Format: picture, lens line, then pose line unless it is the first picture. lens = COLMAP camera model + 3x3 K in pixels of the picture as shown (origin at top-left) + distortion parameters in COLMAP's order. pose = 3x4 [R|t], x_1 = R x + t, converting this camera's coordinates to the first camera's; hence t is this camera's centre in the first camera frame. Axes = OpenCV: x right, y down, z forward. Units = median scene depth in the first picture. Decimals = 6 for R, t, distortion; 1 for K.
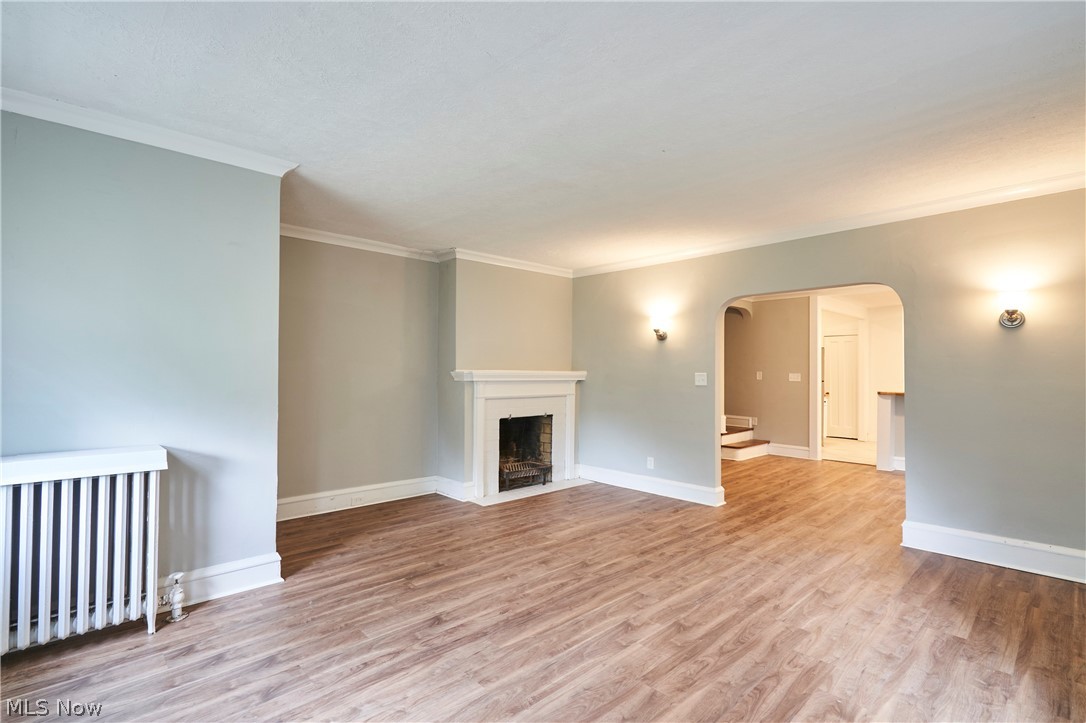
lens RADIAL K [[503.4, 0, 543.0], [0, 503.4, 361.5], [0, 0, 1]] dist [-0.002829, 0.000032]
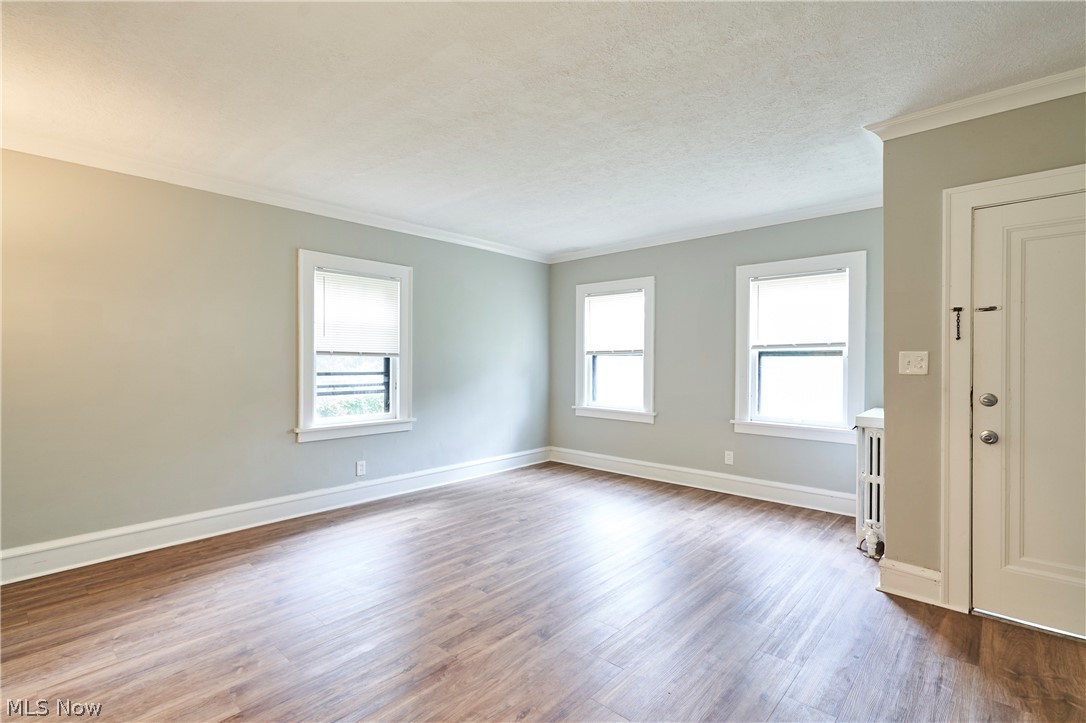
lens RADIAL K [[503.4, 0, 543.0], [0, 503.4, 361.5], [0, 0, 1]] dist [-0.002829, 0.000032]
pose [[-0.997480, -0.004745, -0.070790, 0.126067], [-0.003537, 0.999846, -0.017180, 0.037732], [0.070860, -0.016886, -0.997343, 1.593216]]
